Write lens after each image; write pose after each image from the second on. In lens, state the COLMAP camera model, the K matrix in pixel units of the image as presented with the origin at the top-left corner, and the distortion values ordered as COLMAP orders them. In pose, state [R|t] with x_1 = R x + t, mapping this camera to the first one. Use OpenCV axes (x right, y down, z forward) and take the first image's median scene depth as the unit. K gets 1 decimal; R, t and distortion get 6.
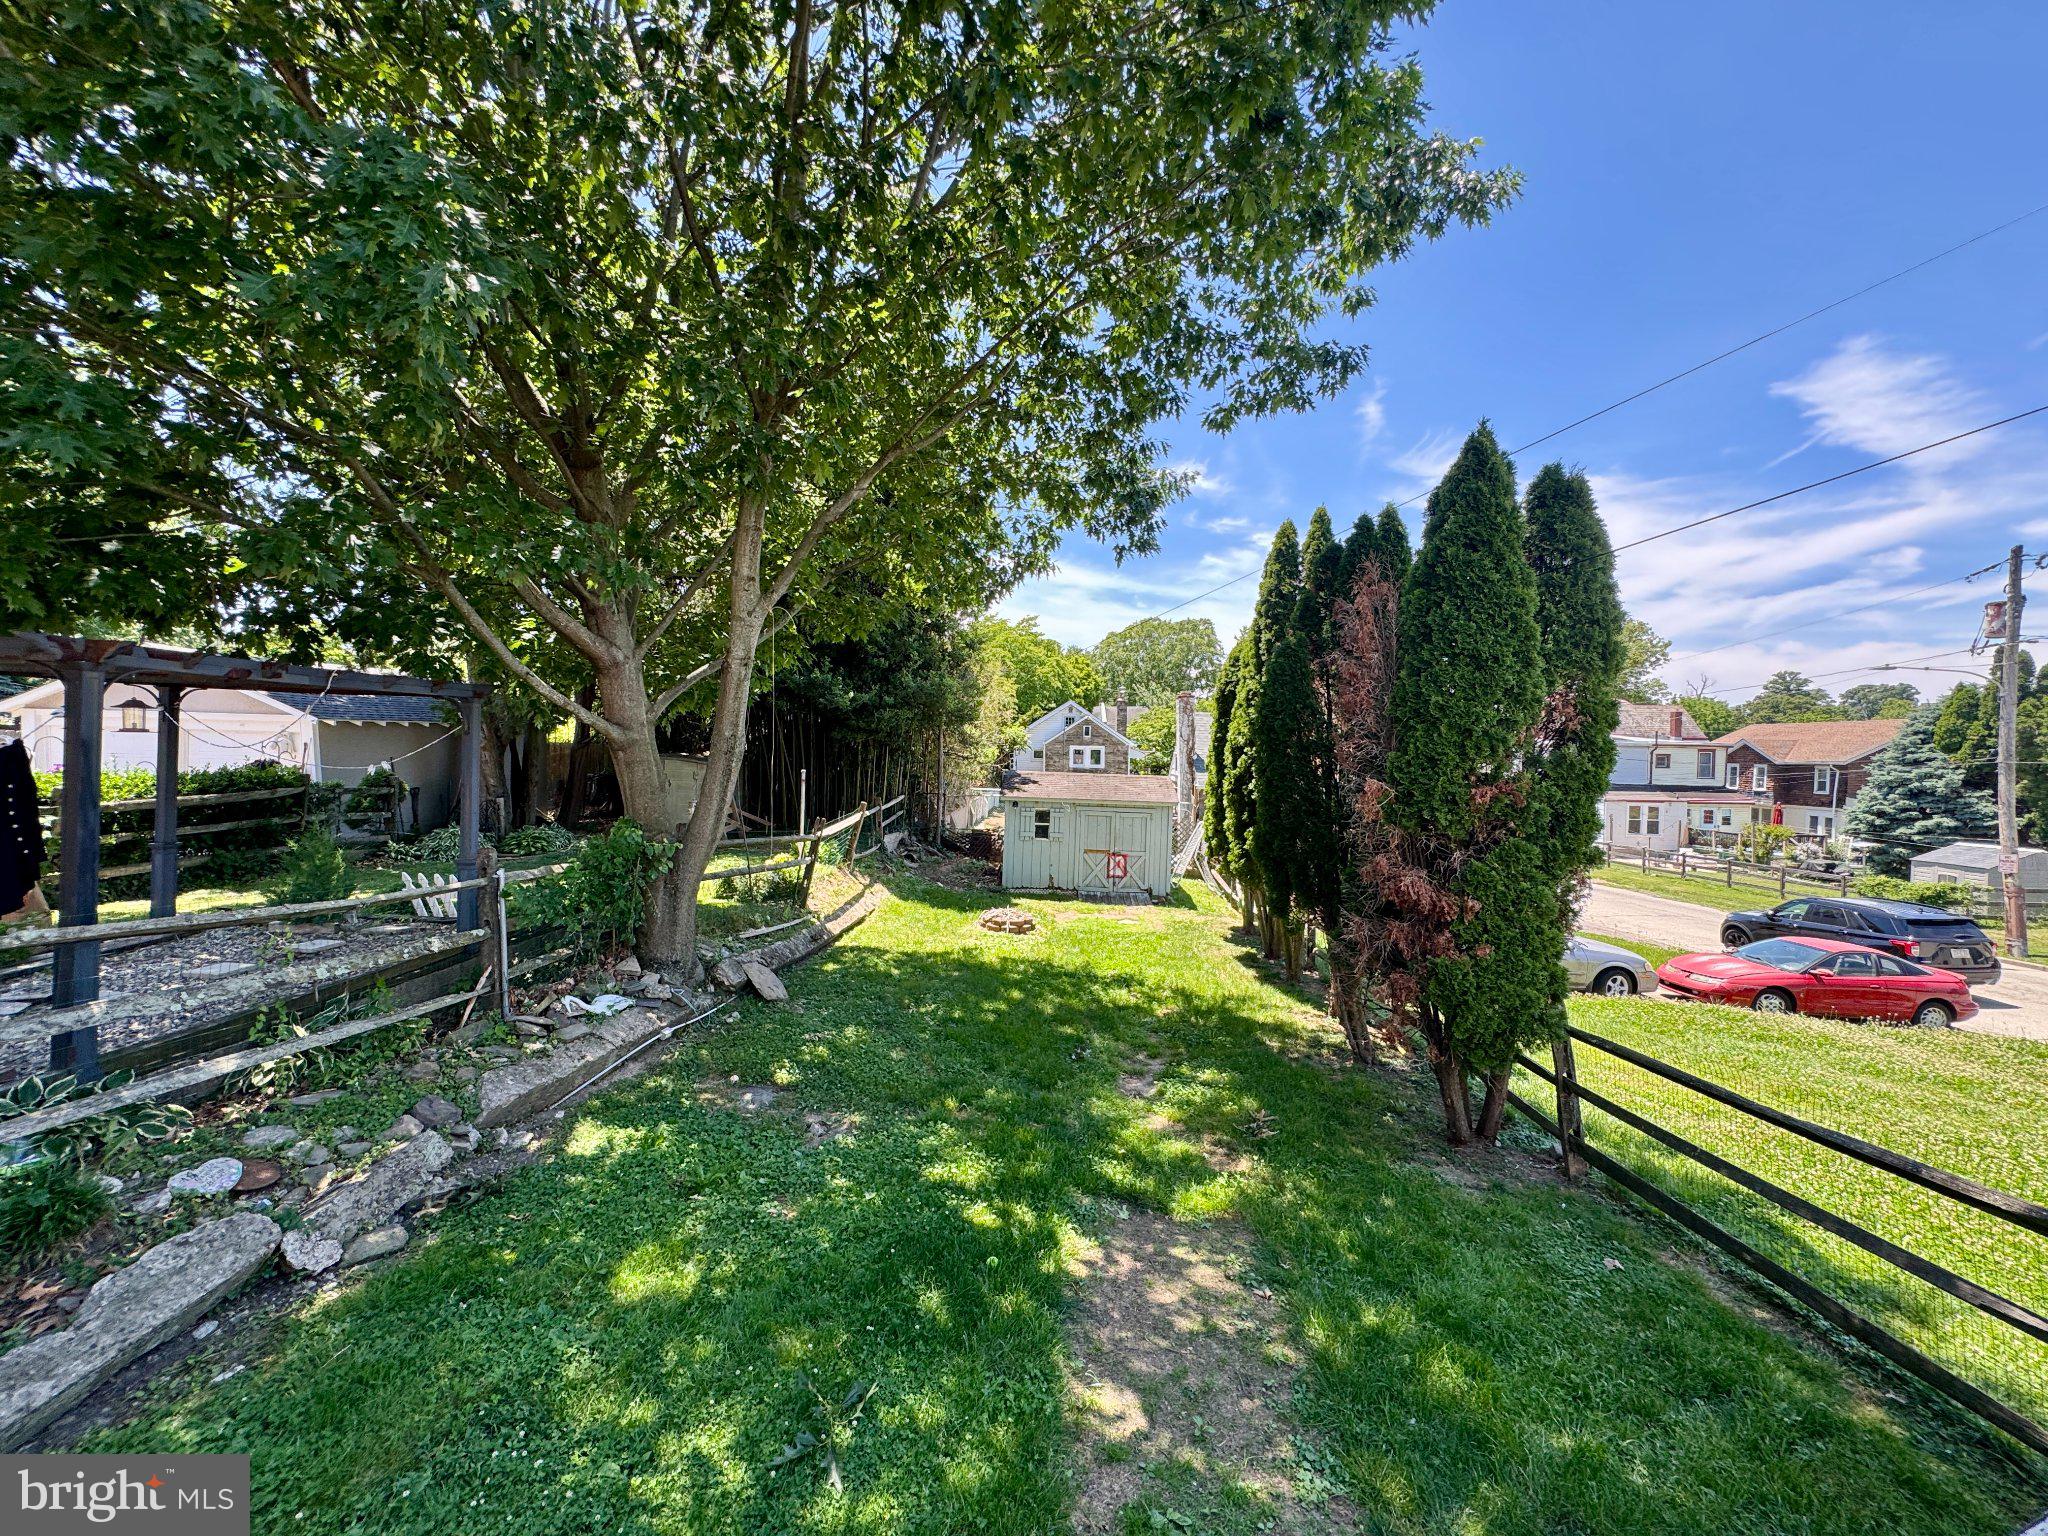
lens RADIAL K [[826.8, 0, 1024.0], [0, 826.8, 768.0], [0, 0, 1]] dist [0.000852, 0.000100]
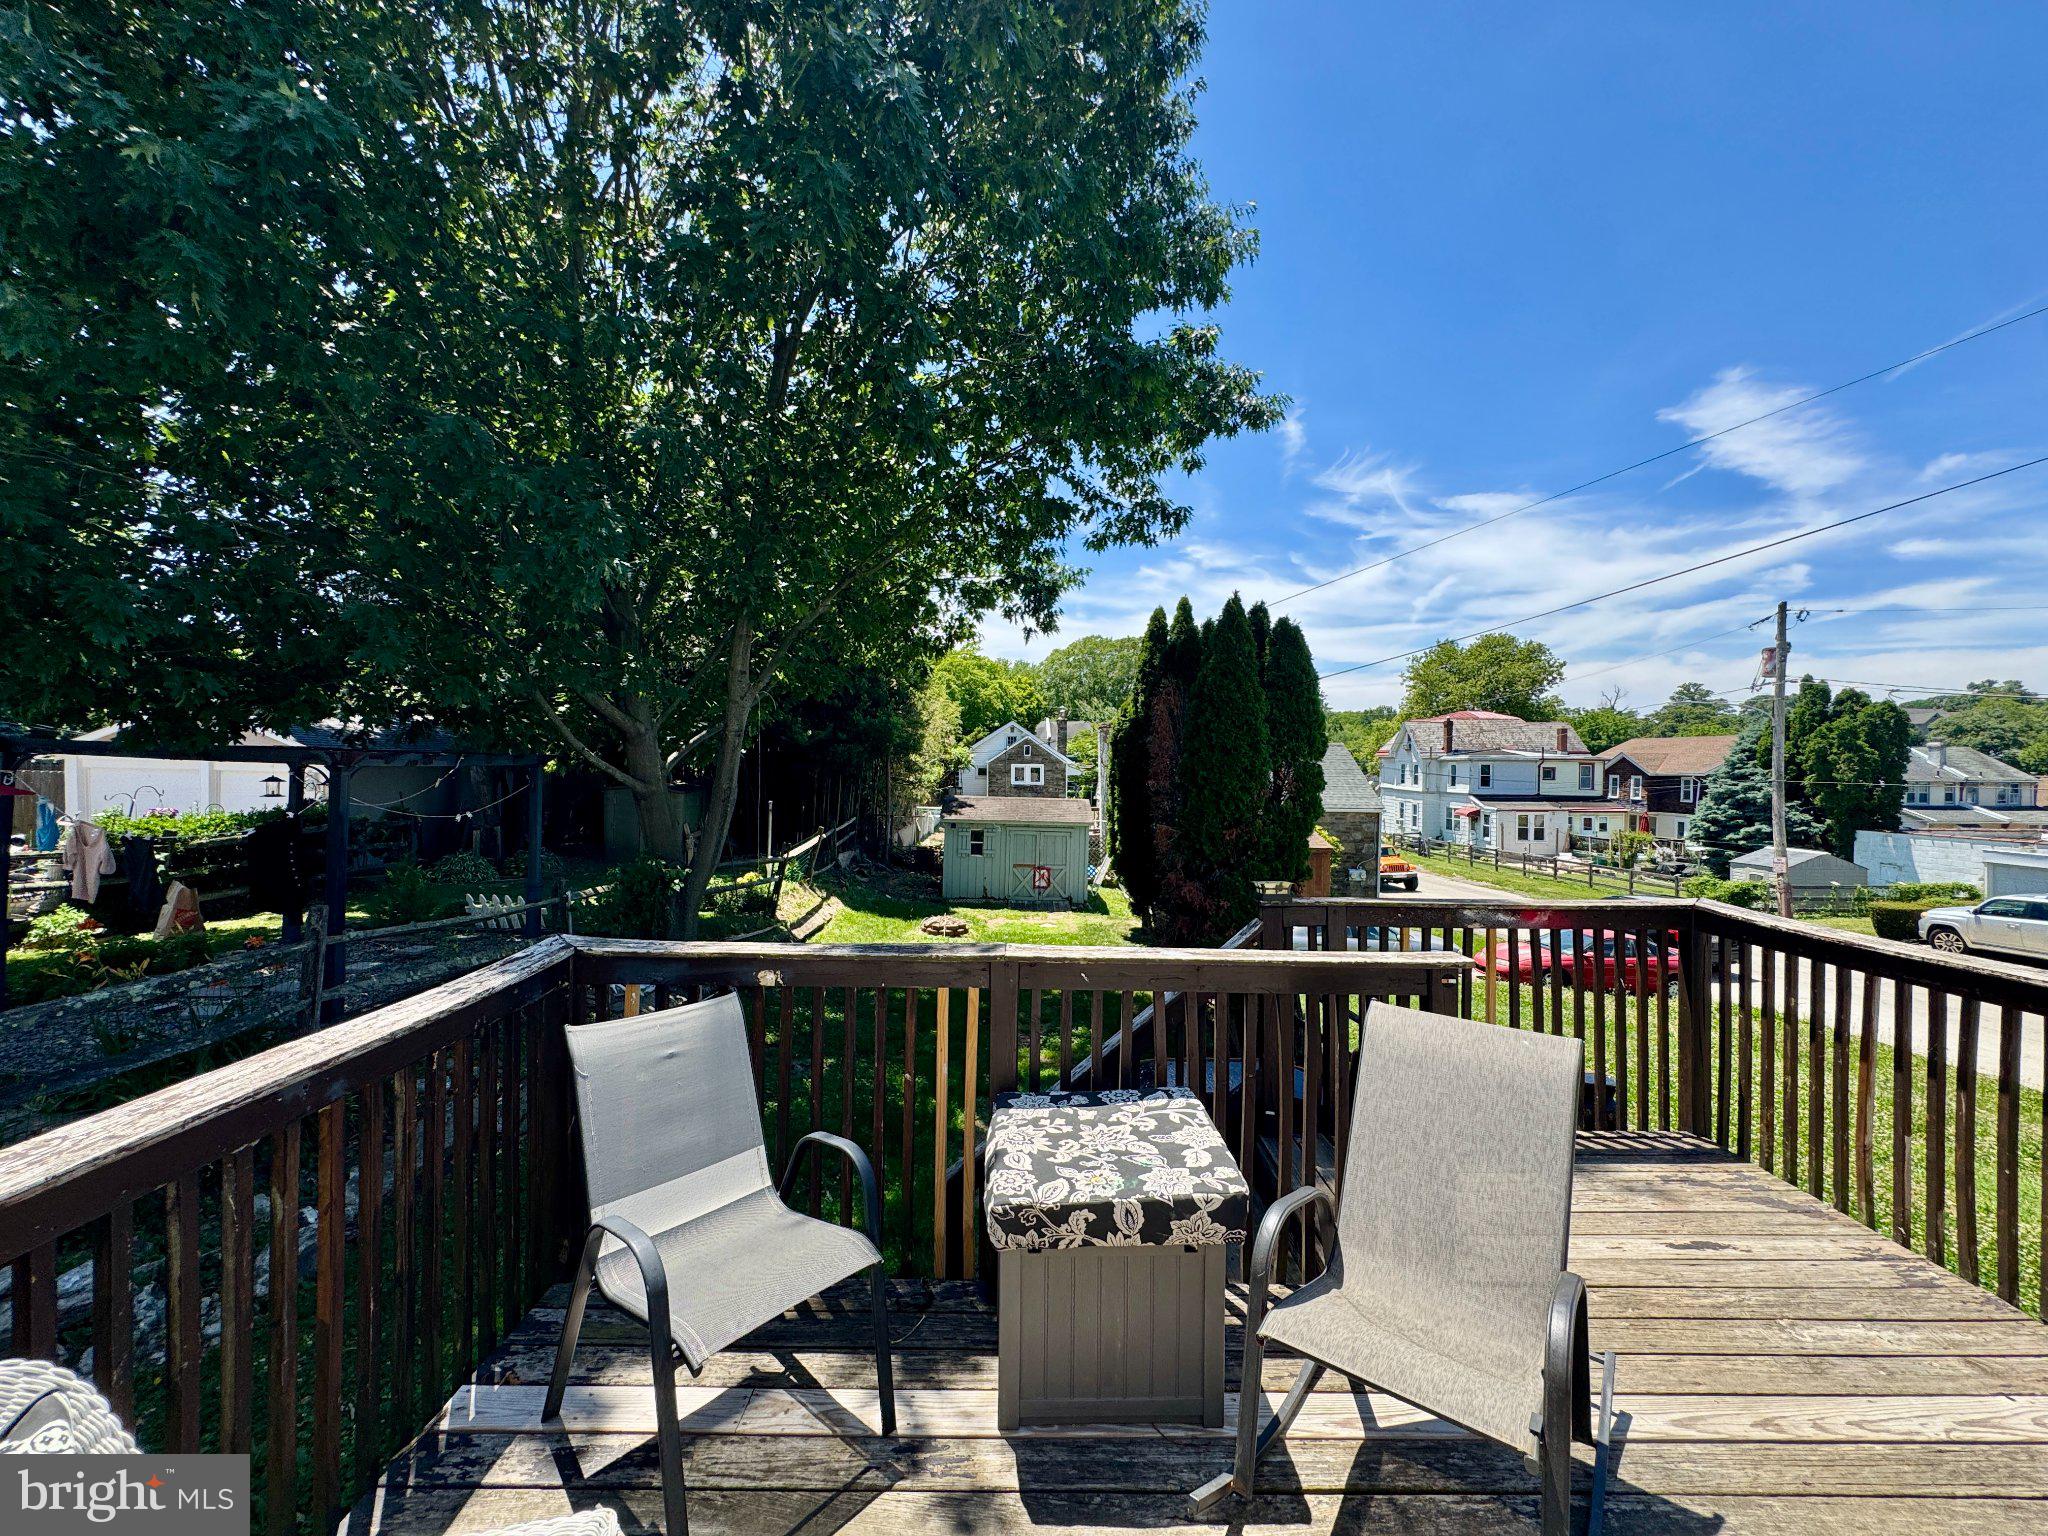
lens RADIAL K [[826.8, 0, 1024.0], [0, 826.8, 768.0], [0, 0, 1]] dist [0.000852, 0.000100]
pose [[0.998199, -0.006835, 0.059606, 0.015431], [0.007541, 0.999904, -0.011633, -0.017784], [-0.059521, 0.012062, 0.998154, -0.124768]]
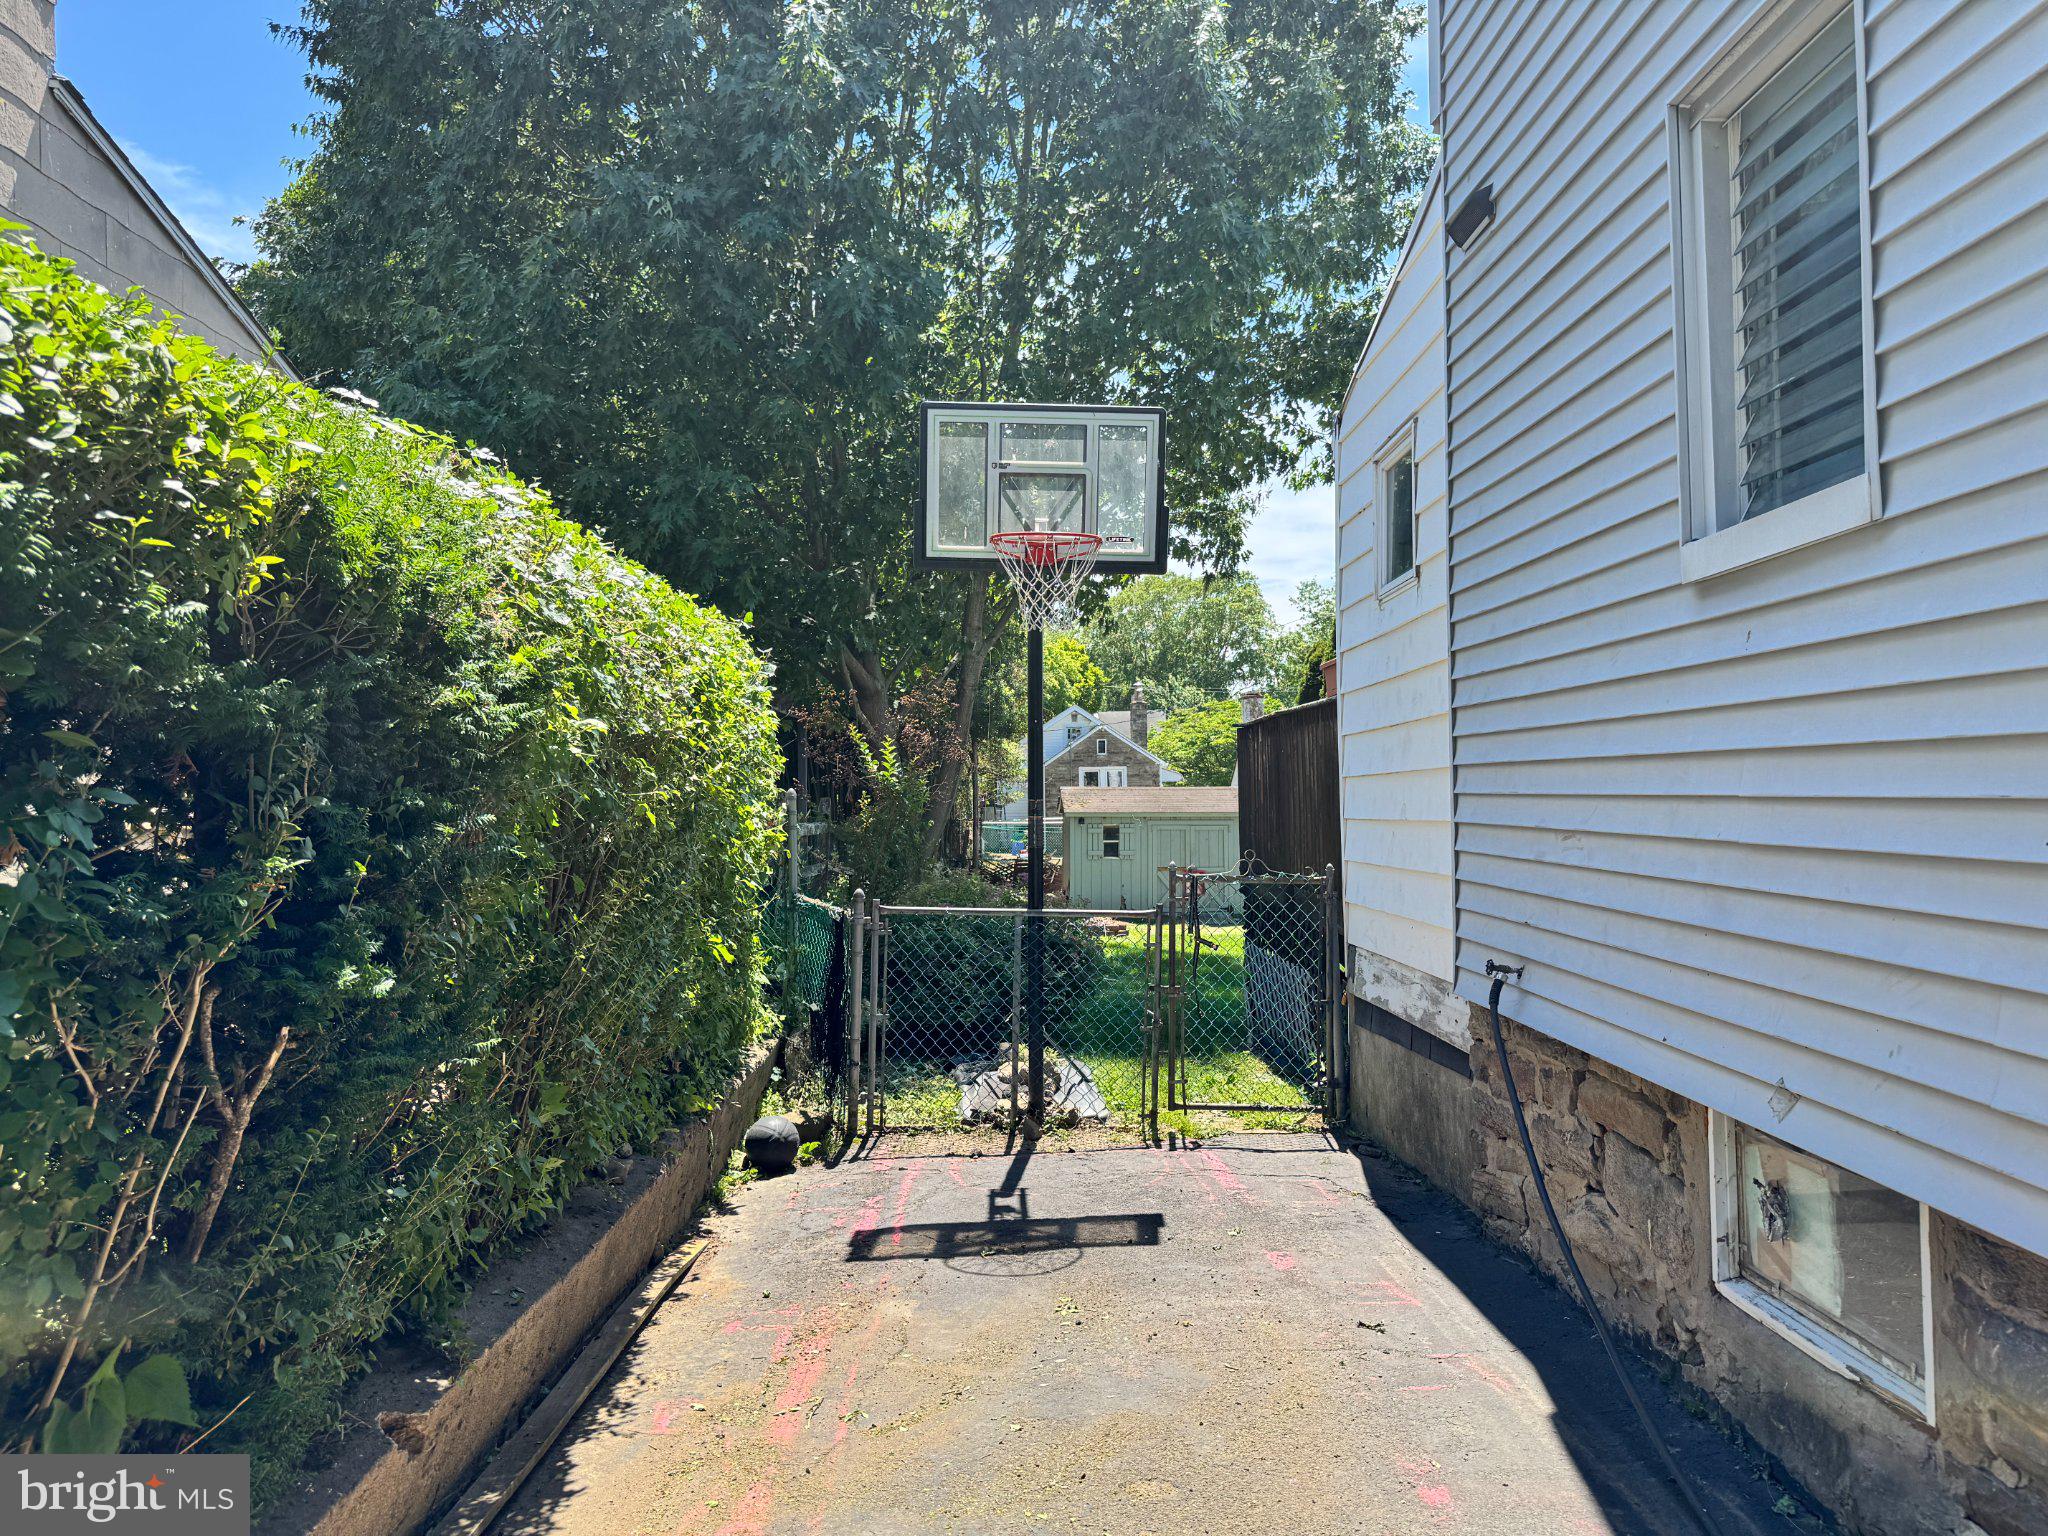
lens RADIAL K [[1441.1, 0, 1024.0], [0, 1441.1, 768.0], [0, 0, 1]] dist [0.104729, -0.142801]
pose [[0.997463, -0.027960, 0.065469, -0.140116], [0.030355, 0.998895, -0.035879, 0.032474], [-0.064394, 0.037775, 0.997209, -0.468994]]
